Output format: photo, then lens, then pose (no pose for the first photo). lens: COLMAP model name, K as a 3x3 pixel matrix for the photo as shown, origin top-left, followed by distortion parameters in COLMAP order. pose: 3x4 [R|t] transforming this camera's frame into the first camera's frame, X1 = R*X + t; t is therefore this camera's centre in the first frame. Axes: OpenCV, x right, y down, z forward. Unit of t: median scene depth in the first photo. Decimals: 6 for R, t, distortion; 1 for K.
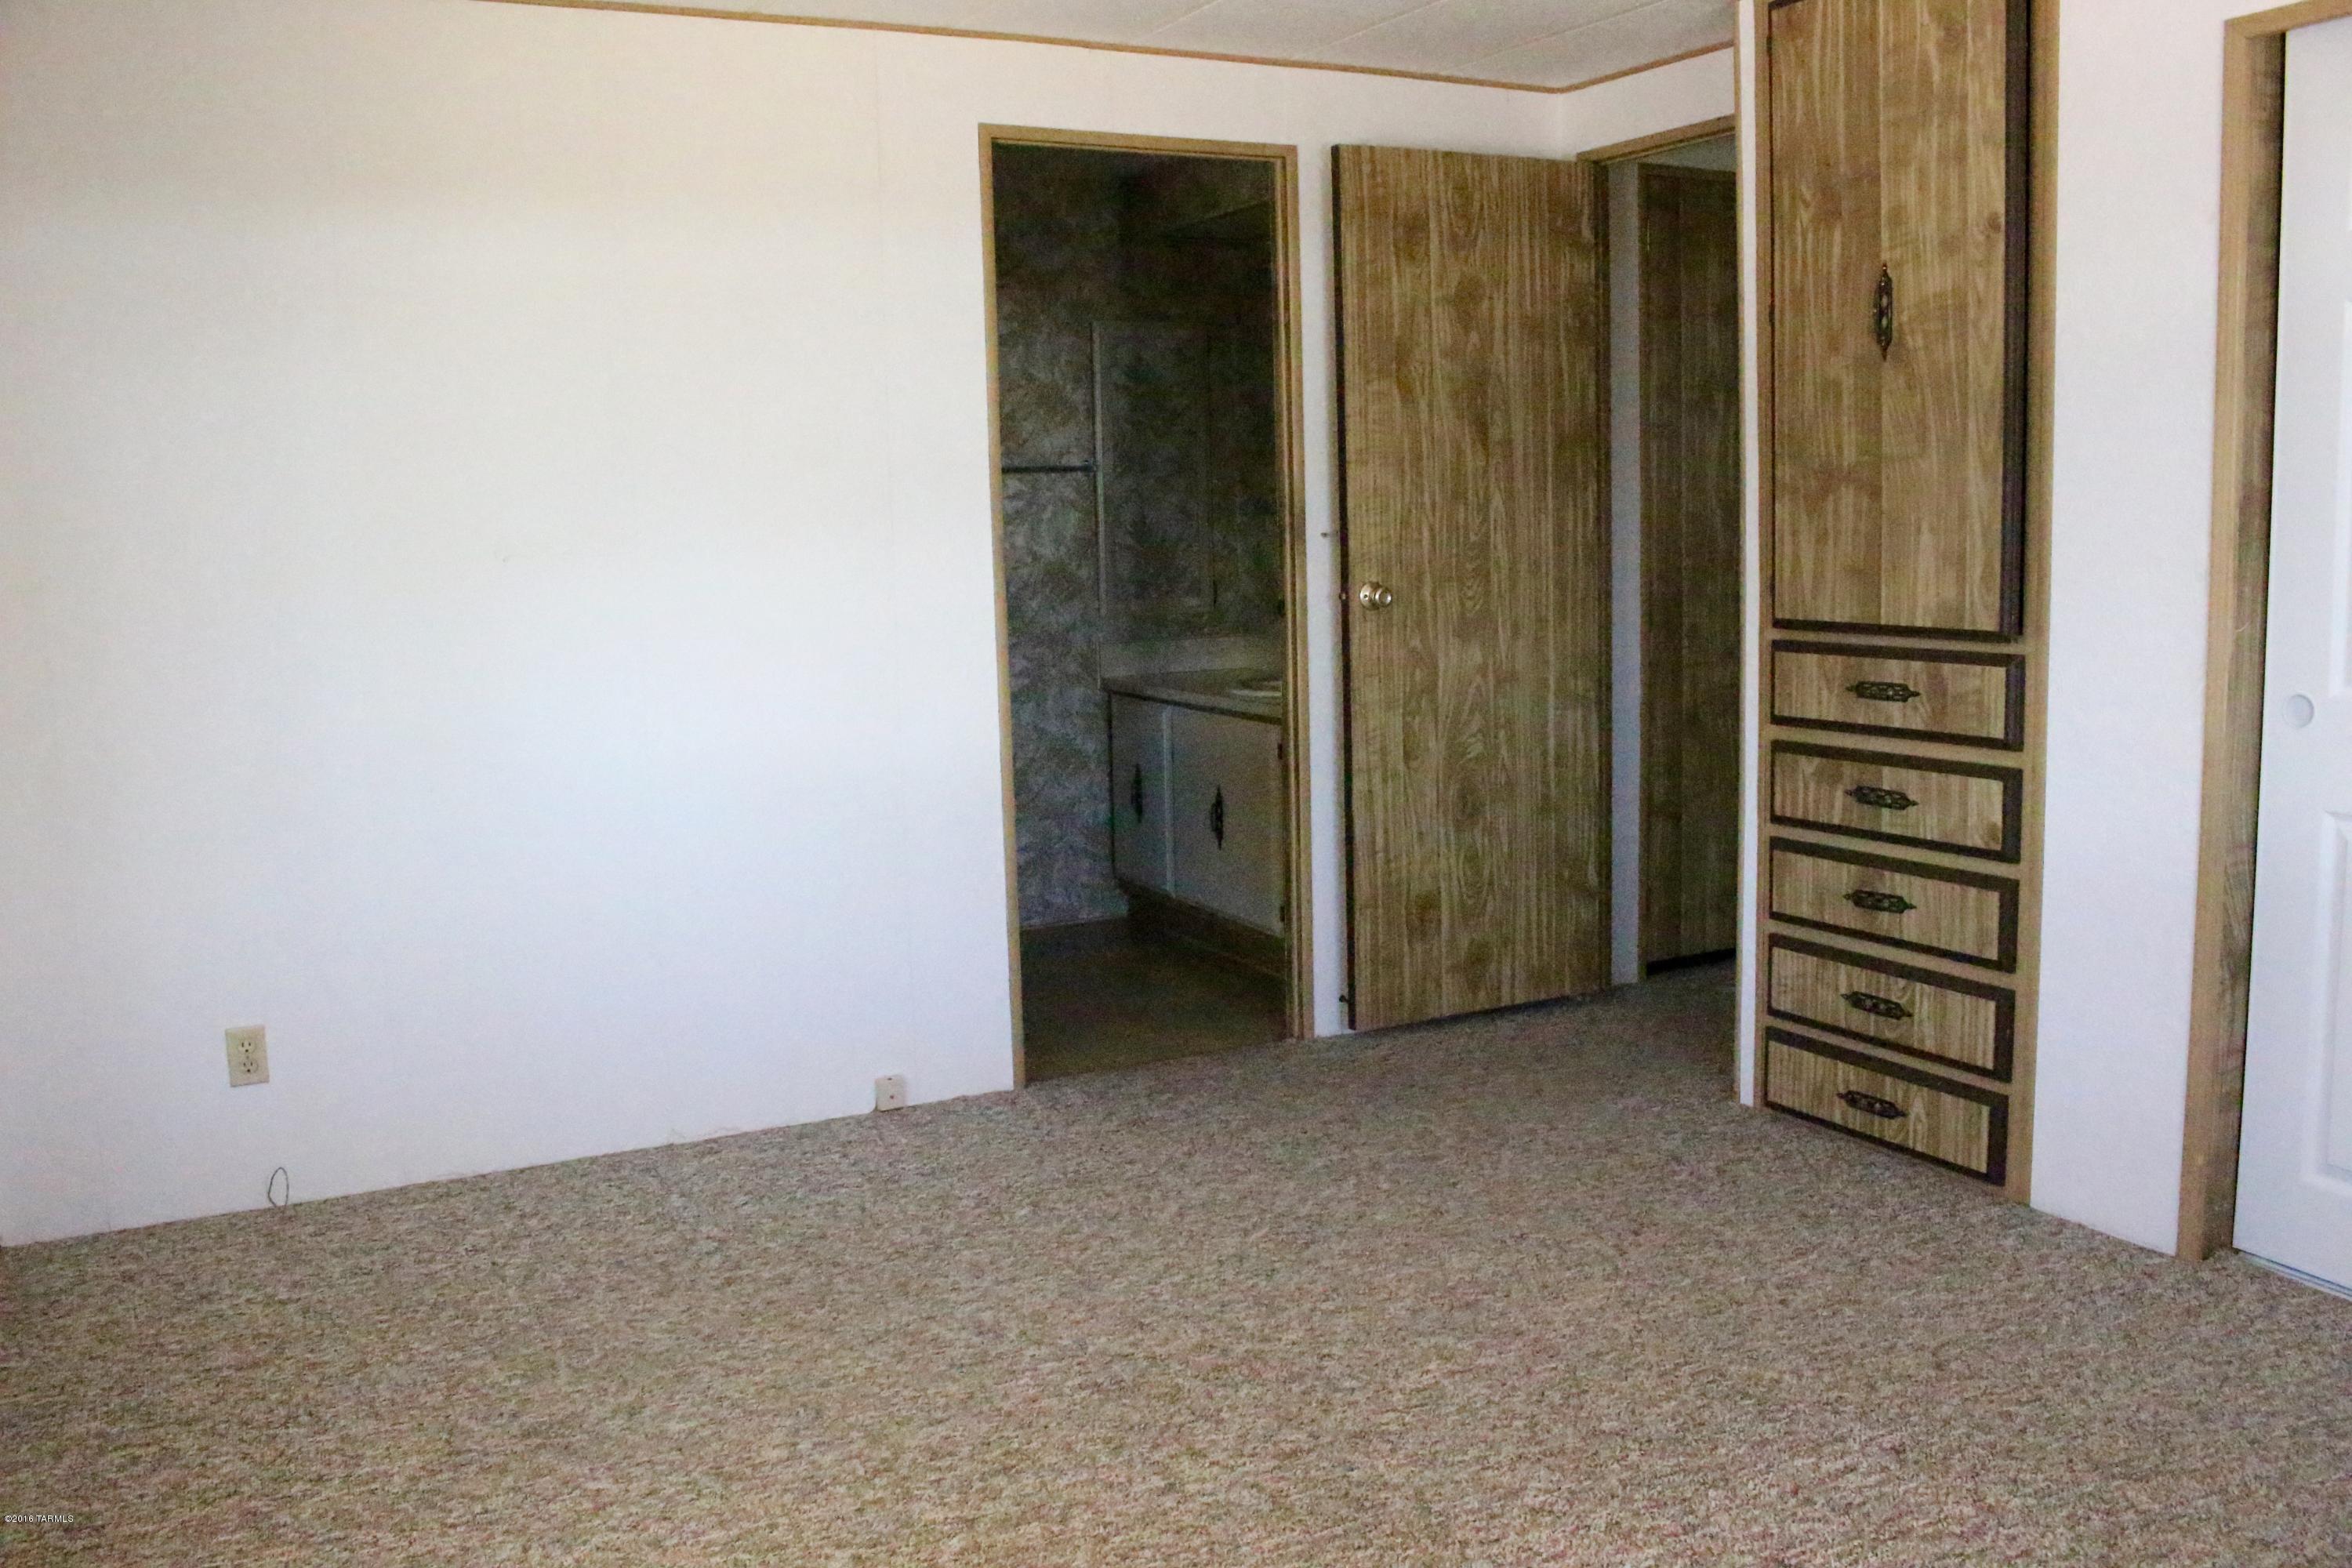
lens RADIAL K [[1933.5, 0, 1171.6], [0, 1933.5, 780.6], [0, 0, 1]] dist [-0.120053, 0.056190]
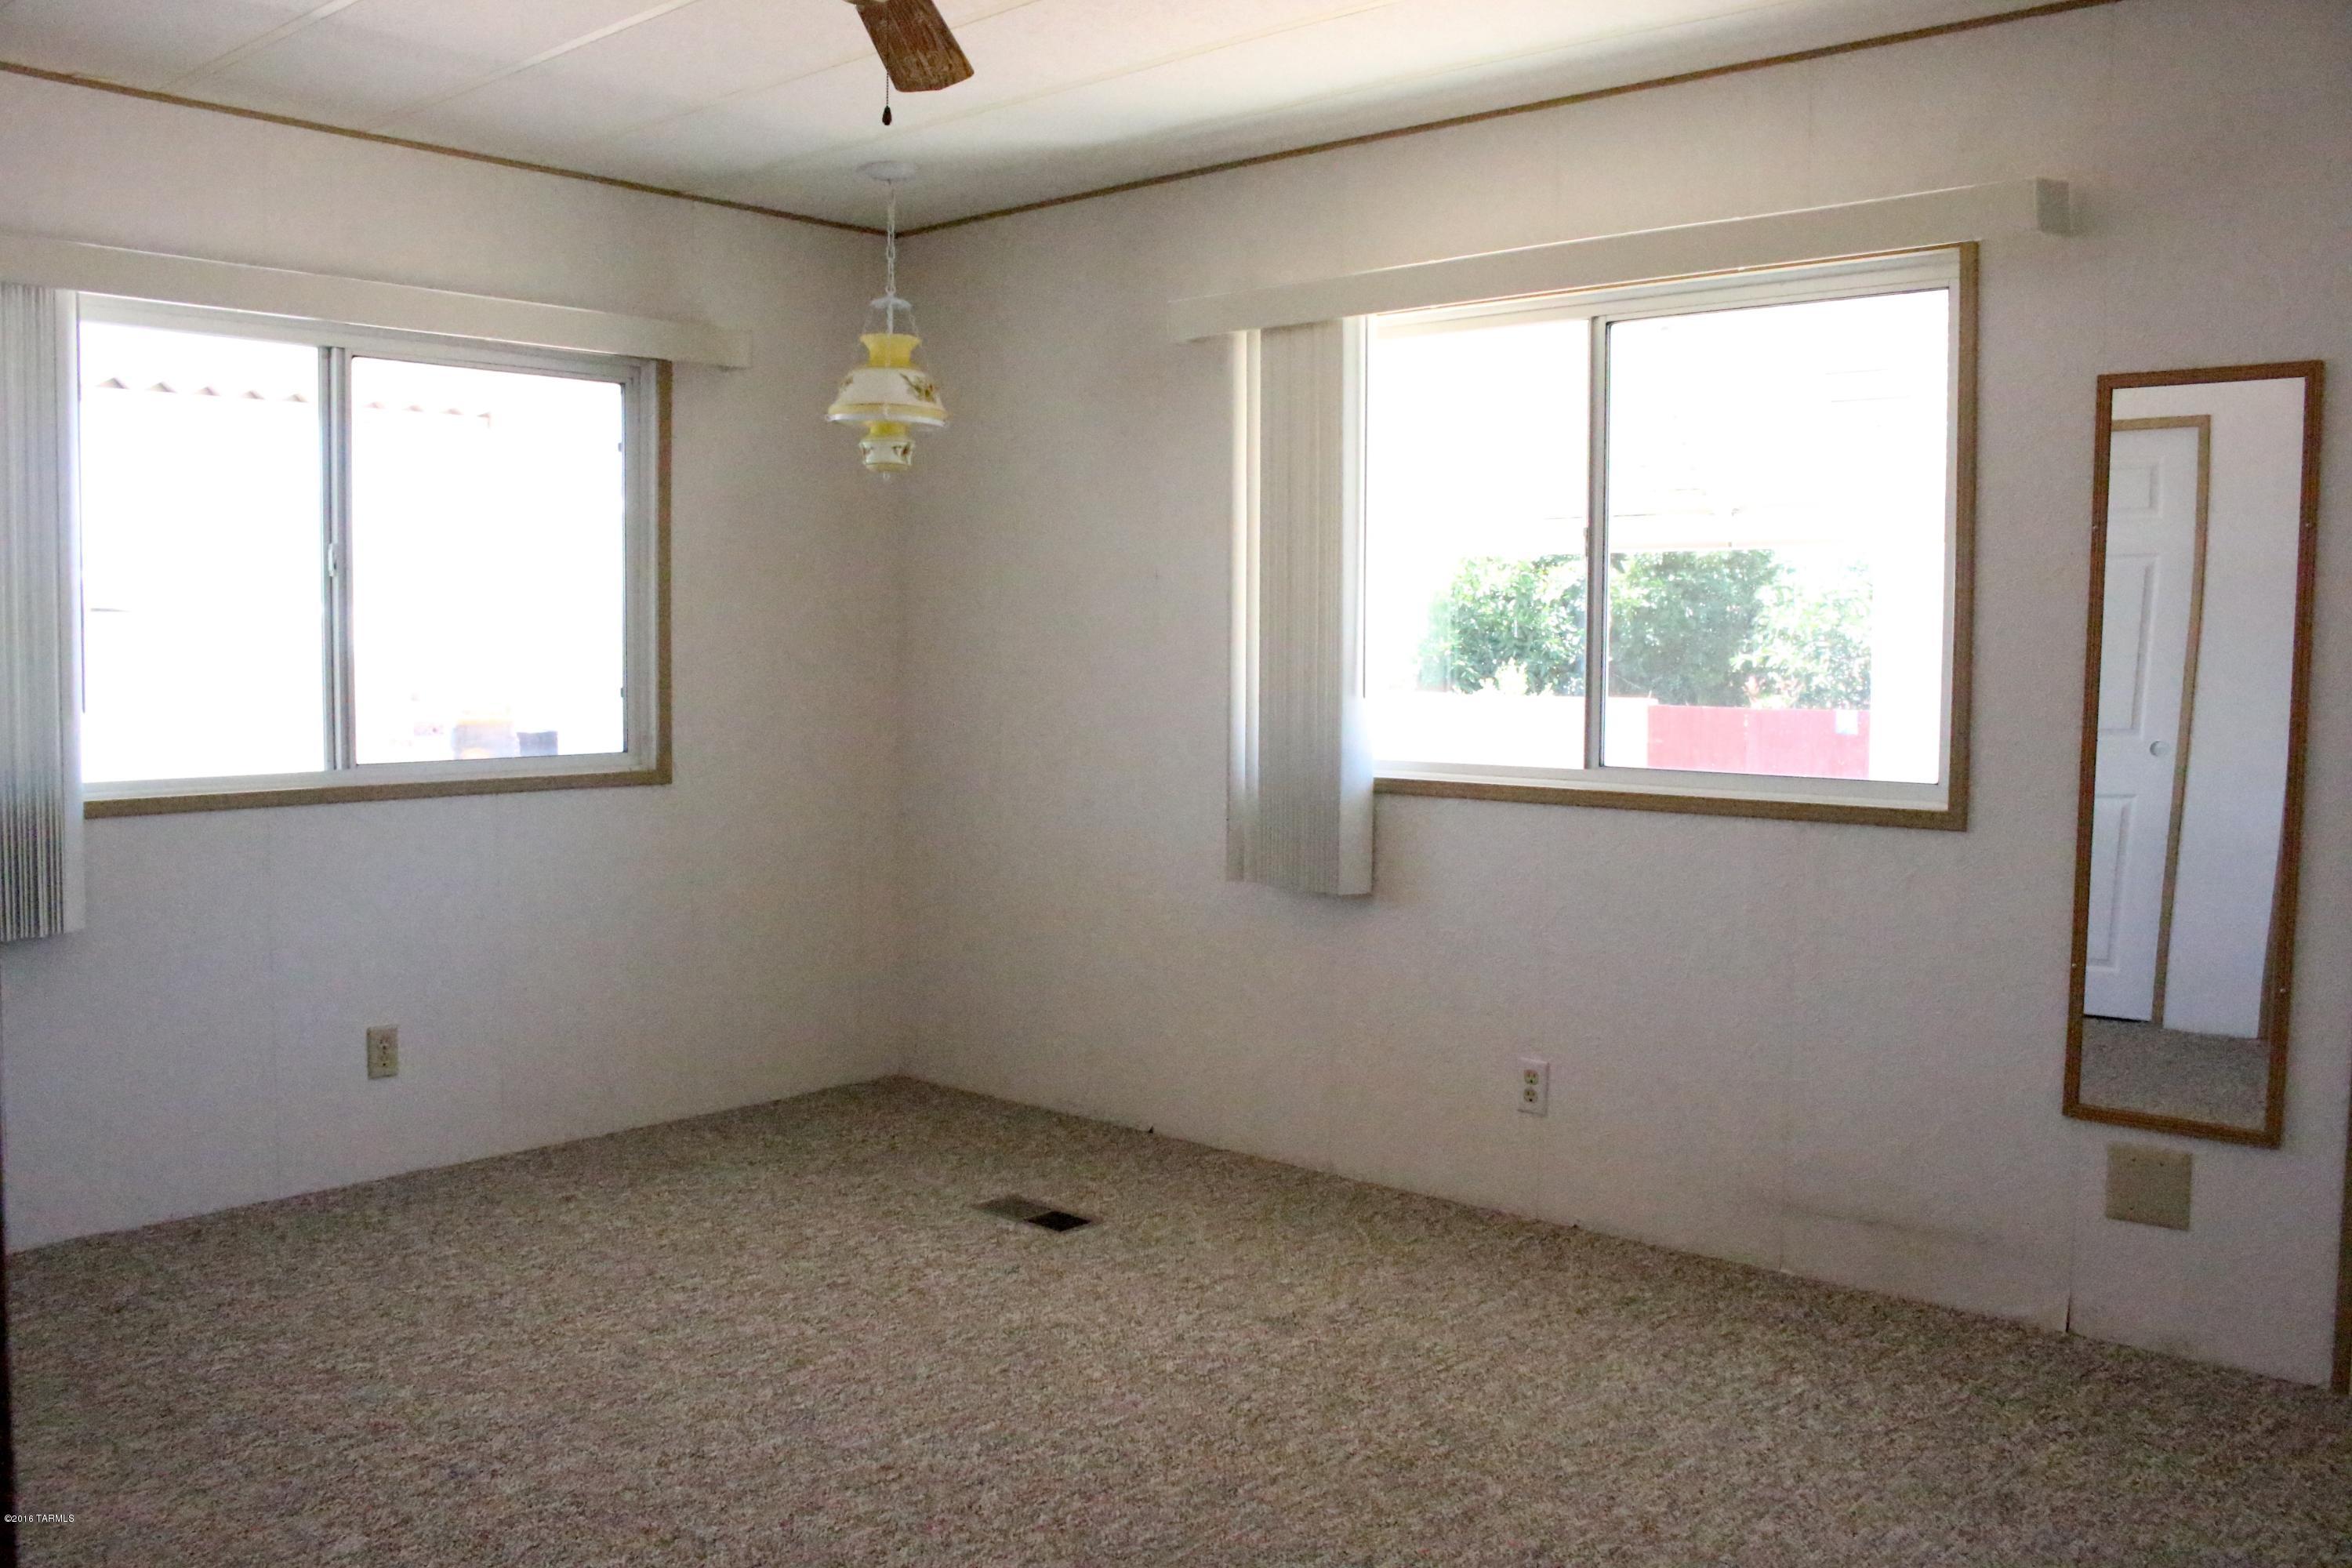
lens RADIAL K [[1933.5, 0, 1177.1], [0, 1933.5, 786.4], [0, 0, 1]] dist [-0.120053, 0.056190]
pose [[-0.928886, 0.051730, -0.366735, 0.311323], [-0.029147, 0.976916, 0.211625, -0.163148], [0.369217, 0.207265, -0.905936, 1.285186]]
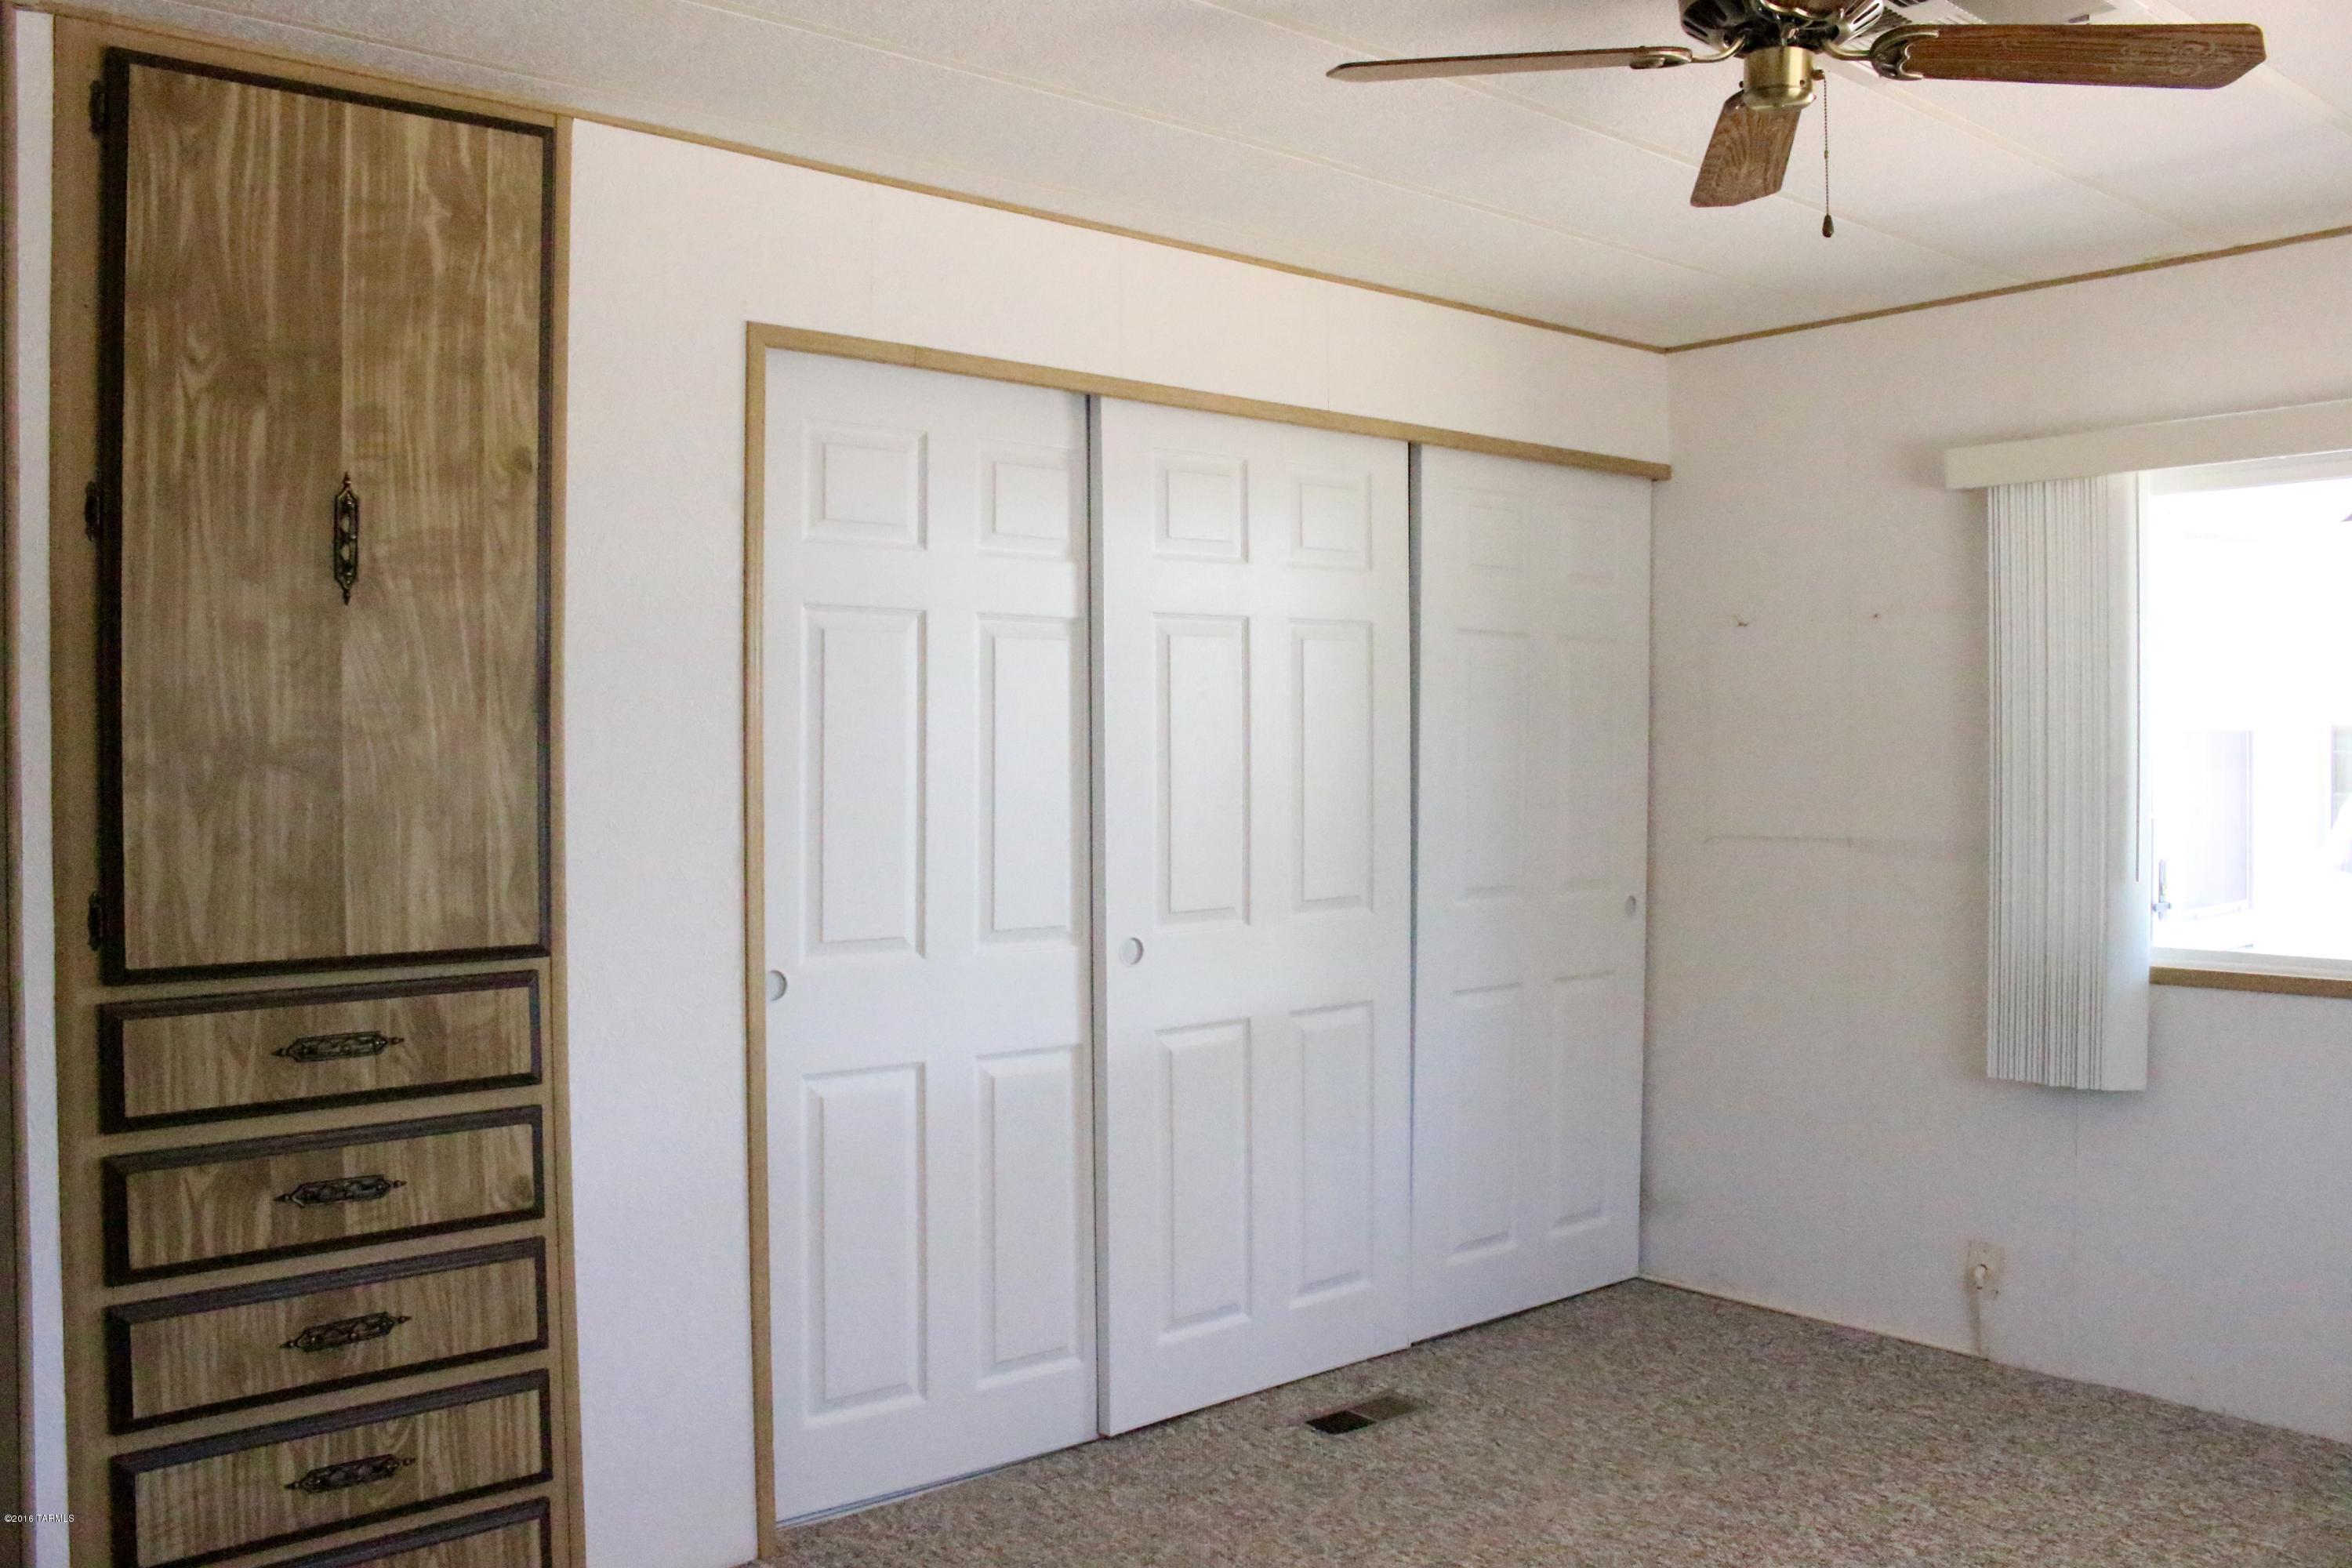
lens RADIAL K [[1933.5, 0, 1171.9], [0, 1933.5, 781.6], [0, 0, 1]] dist [-0.120053, 0.056190]
pose [[-0.227239, 0.012260, 0.973762, -0.427210], [0.144186, 0.989324, 0.021192, -0.121367], [-0.963106, 0.145219, -0.226581, 0.868853]]
